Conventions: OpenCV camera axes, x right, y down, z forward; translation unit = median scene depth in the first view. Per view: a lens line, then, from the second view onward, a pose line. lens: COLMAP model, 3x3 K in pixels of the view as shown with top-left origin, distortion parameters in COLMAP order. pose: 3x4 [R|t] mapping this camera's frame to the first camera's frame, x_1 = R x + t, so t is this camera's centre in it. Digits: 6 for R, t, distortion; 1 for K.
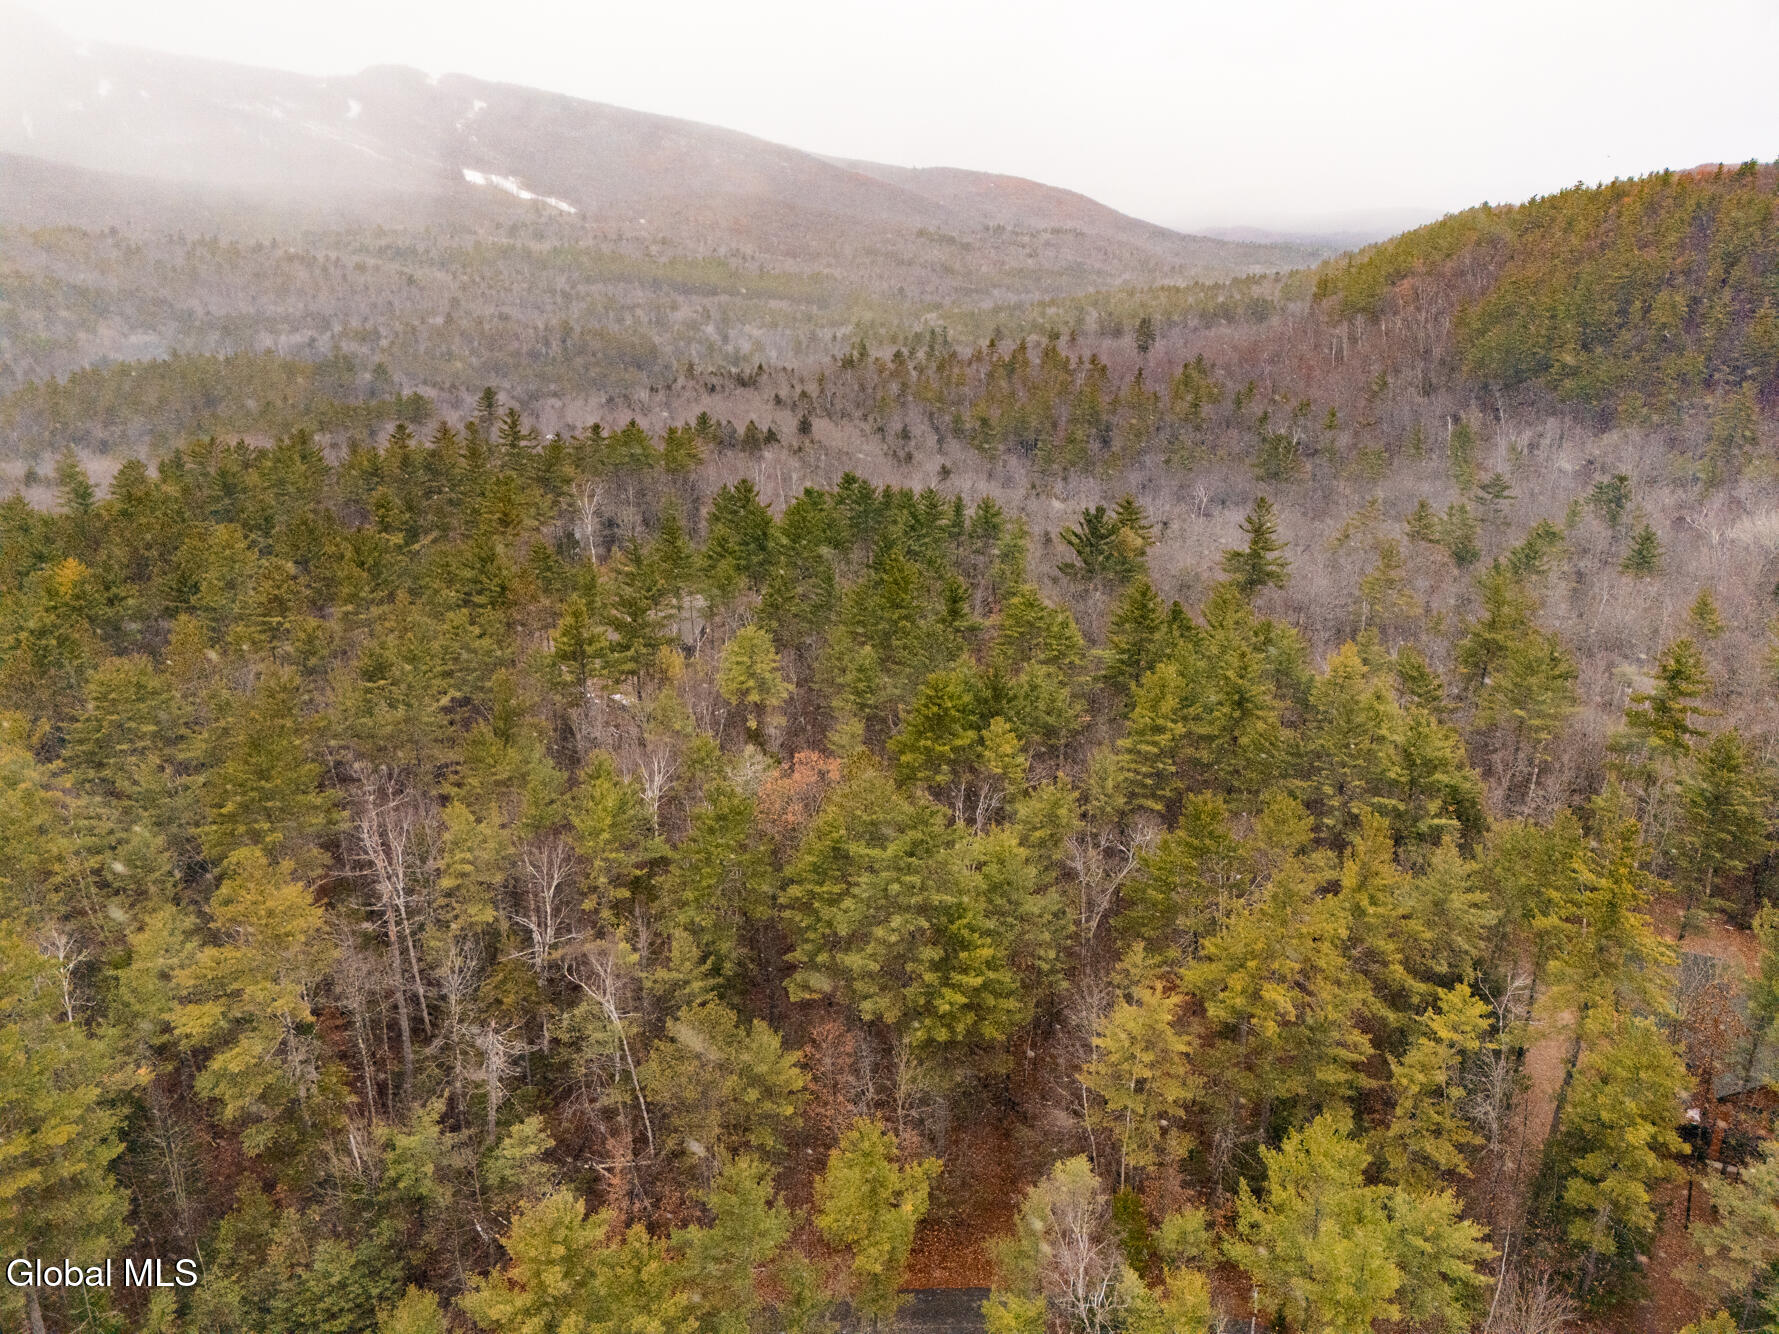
lens RADIAL K [[1308.1, 0, 878.5], [0, 1308.1, 657.8], [0, 0, 1]] dist [0.074163, -0.061590]
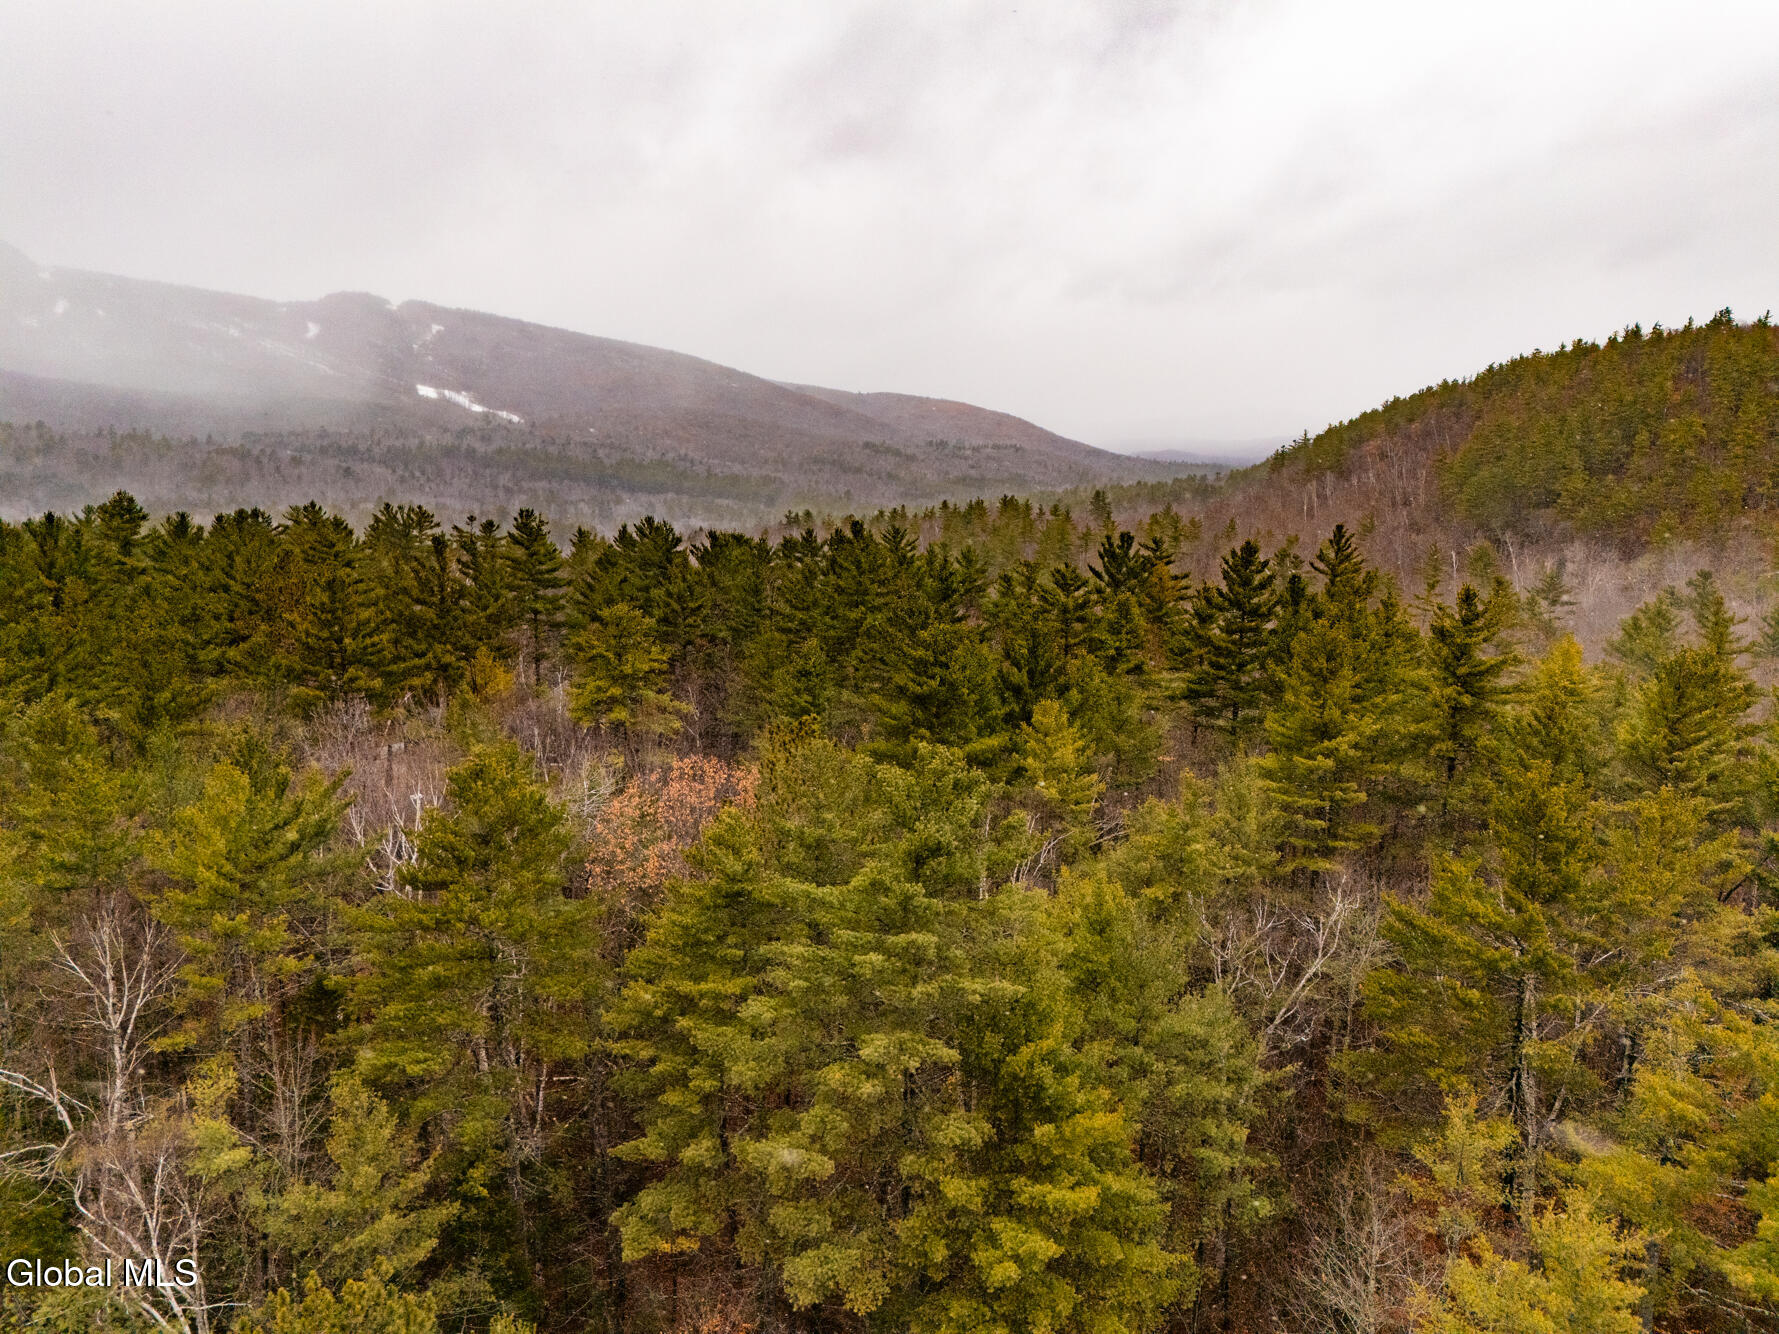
lens RADIAL K [[1308.1, 0, 882.9], [0, 1308.1, 668.2], [0, 0, 1]] dist [0.074163, -0.061590]
pose [[0.999020, 0.000473, 0.044267, -0.002406], [0.006271, 0.988348, -0.152082, 0.141965], [-0.043823, 0.152211, 0.987376, 0.559910]]
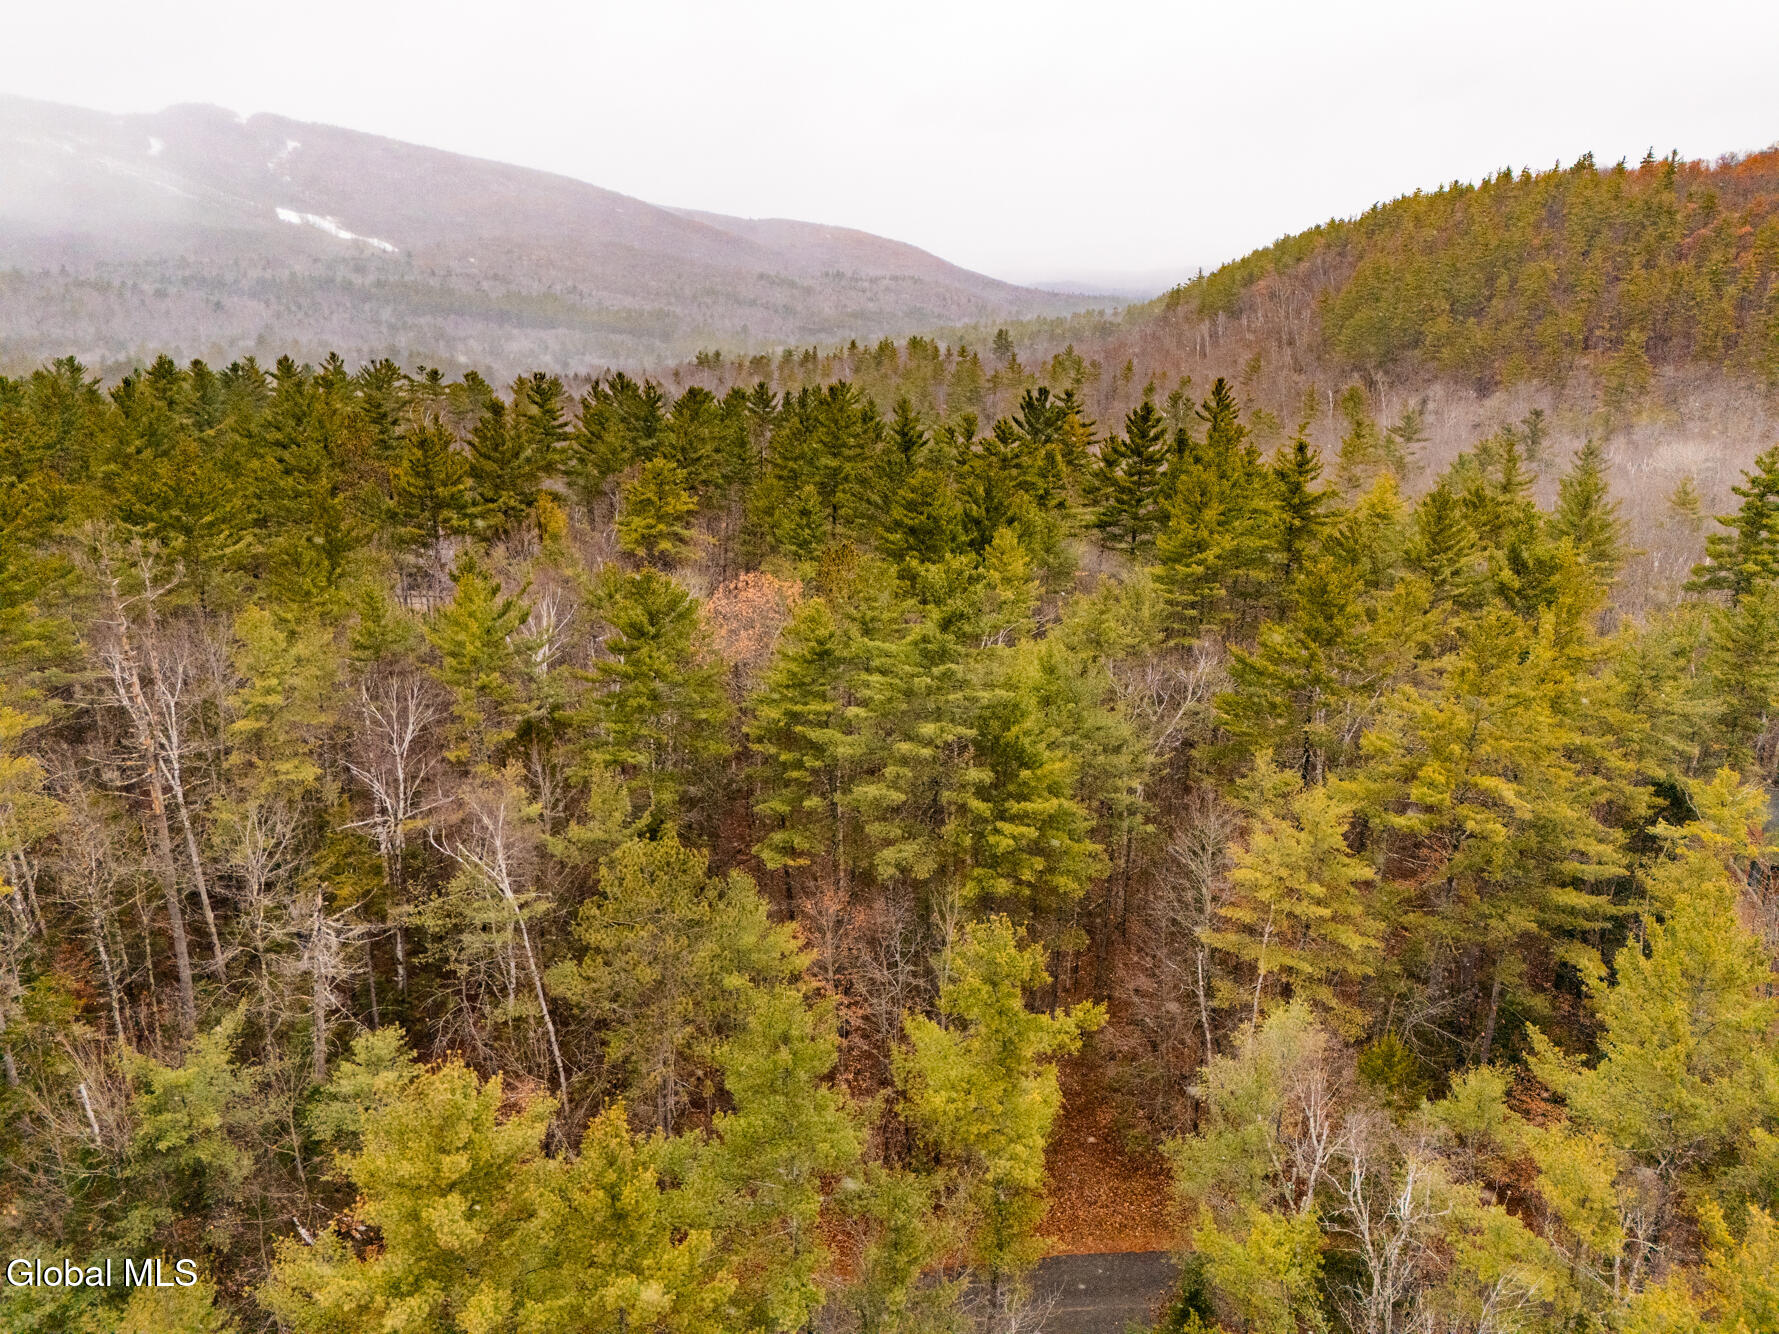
lens RADIAL K [[1308.1, 0, 882.6], [0, 1308.1, 667.8], [0, 0, 1]] dist [0.074163, -0.061590]
pose [[0.992572, -0.027354, 0.118543, -0.087729], [0.031097, 0.999071, -0.029839, 0.181648], [-0.117616, 0.033304, 0.992501, 0.307413]]
